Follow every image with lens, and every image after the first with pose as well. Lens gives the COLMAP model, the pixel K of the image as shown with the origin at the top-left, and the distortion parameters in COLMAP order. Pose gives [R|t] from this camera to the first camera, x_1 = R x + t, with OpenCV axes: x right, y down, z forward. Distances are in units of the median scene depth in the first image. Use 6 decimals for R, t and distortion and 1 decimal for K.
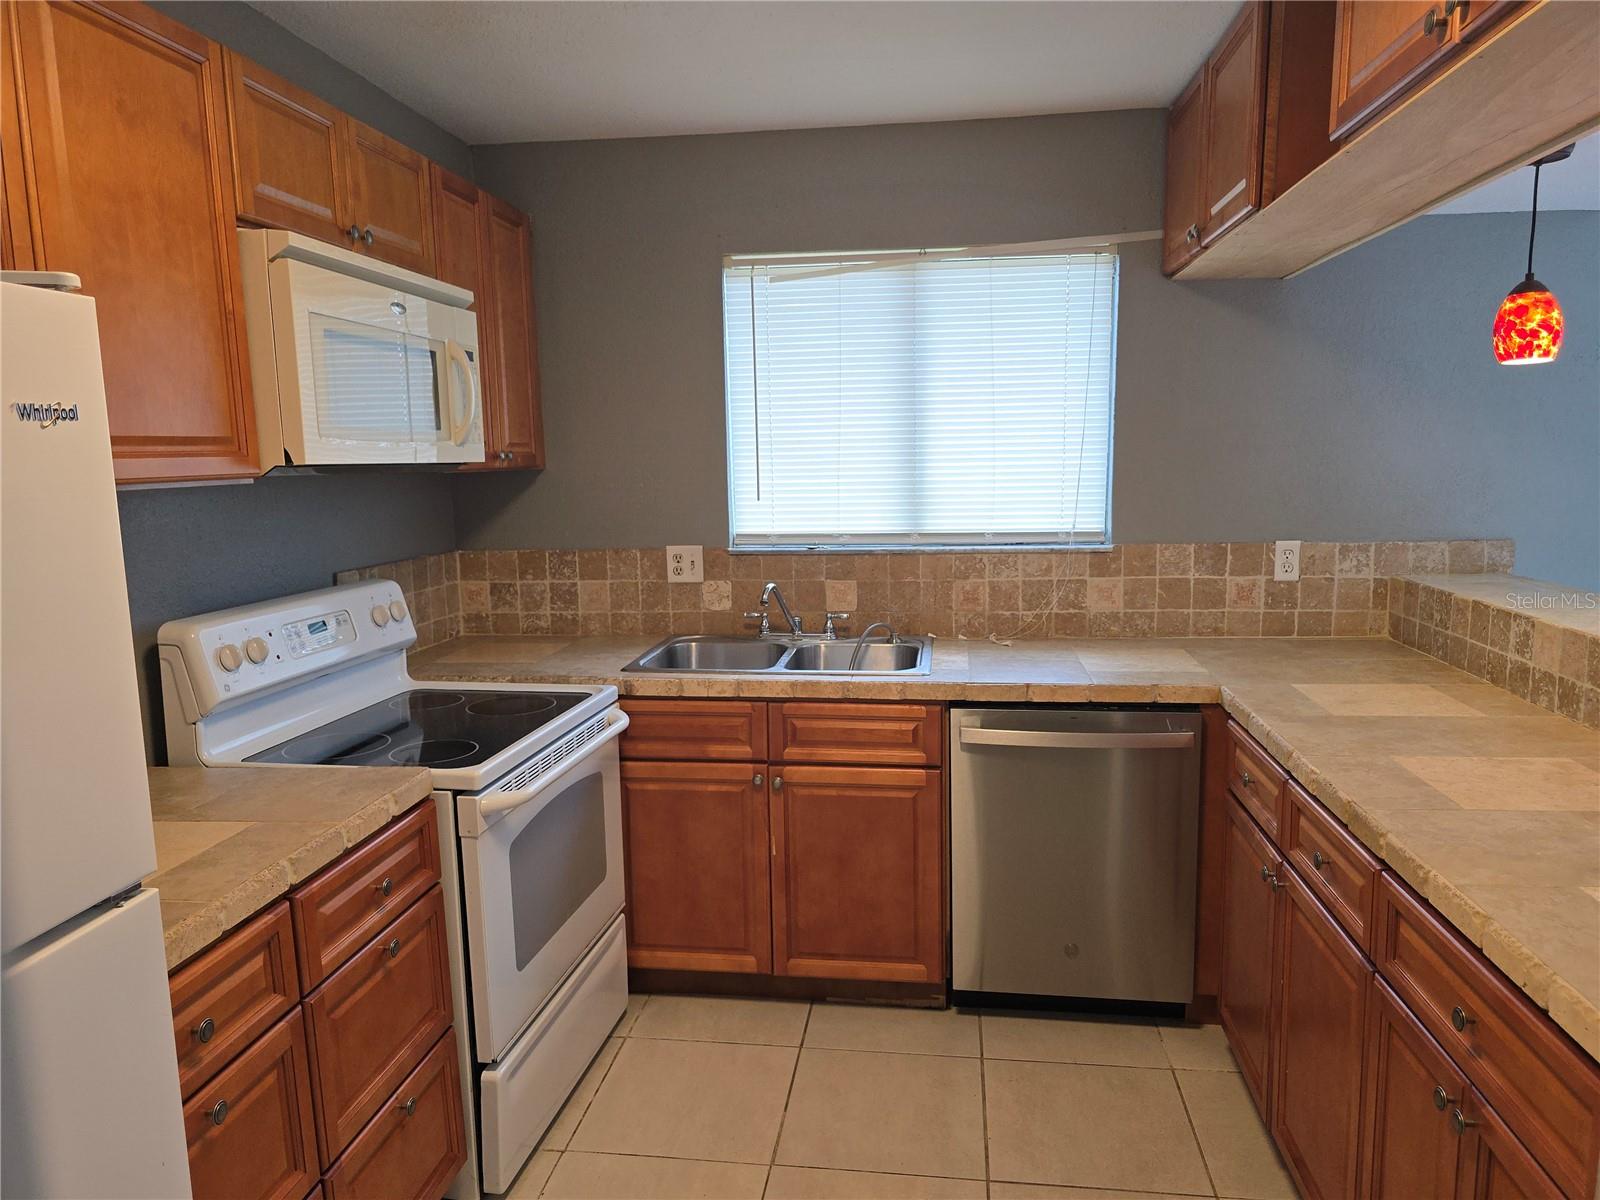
lens RADIAL K [[1081.7, 0, 794.2], [0, 1081.7, 603.2], [0, 0, 1]] dist [0.083449, -0.084398]
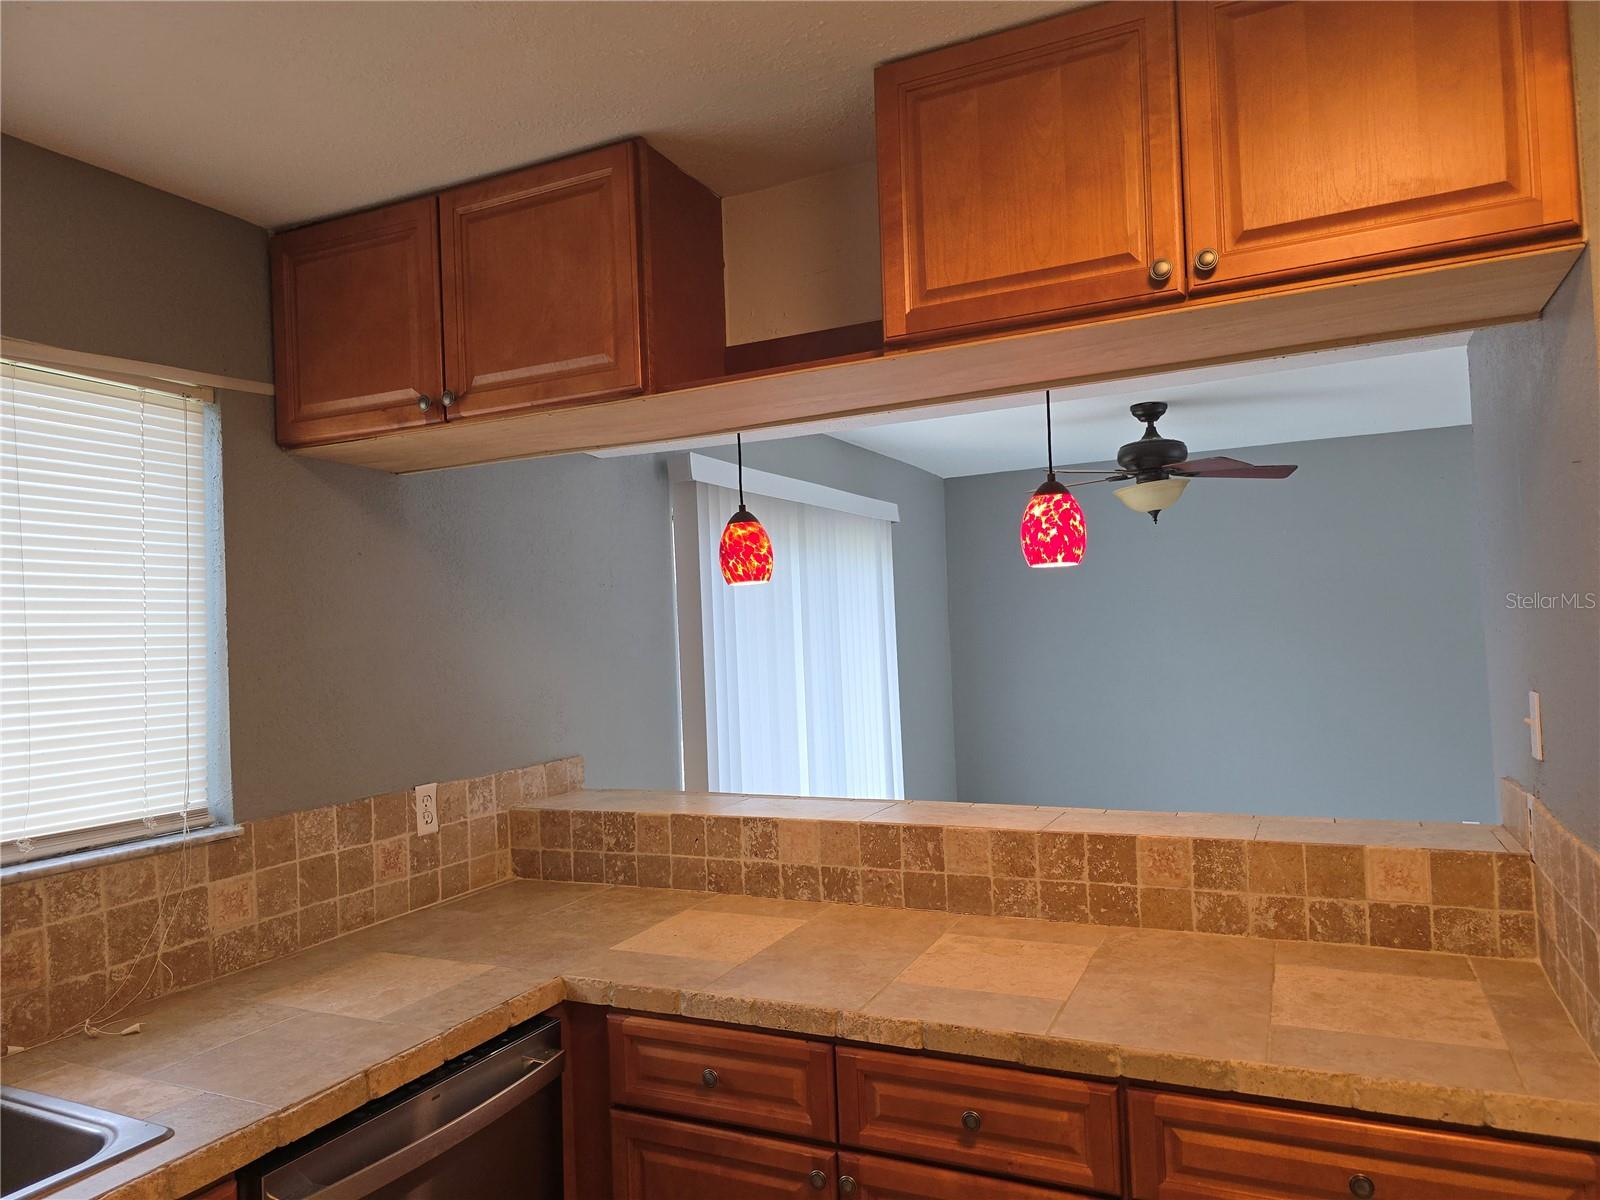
lens RADIAL K [[1081.7, 0, 794.2], [0, 1081.7, 603.2], [0, 0, 1]] dist [0.083449, -0.084398]
pose [[0.304157, 0.035144, 0.951973, -0.249378], [0.168327, 0.981612, -0.090019, -0.070054], [-0.937632, 0.187623, 0.292648, 0.474240]]
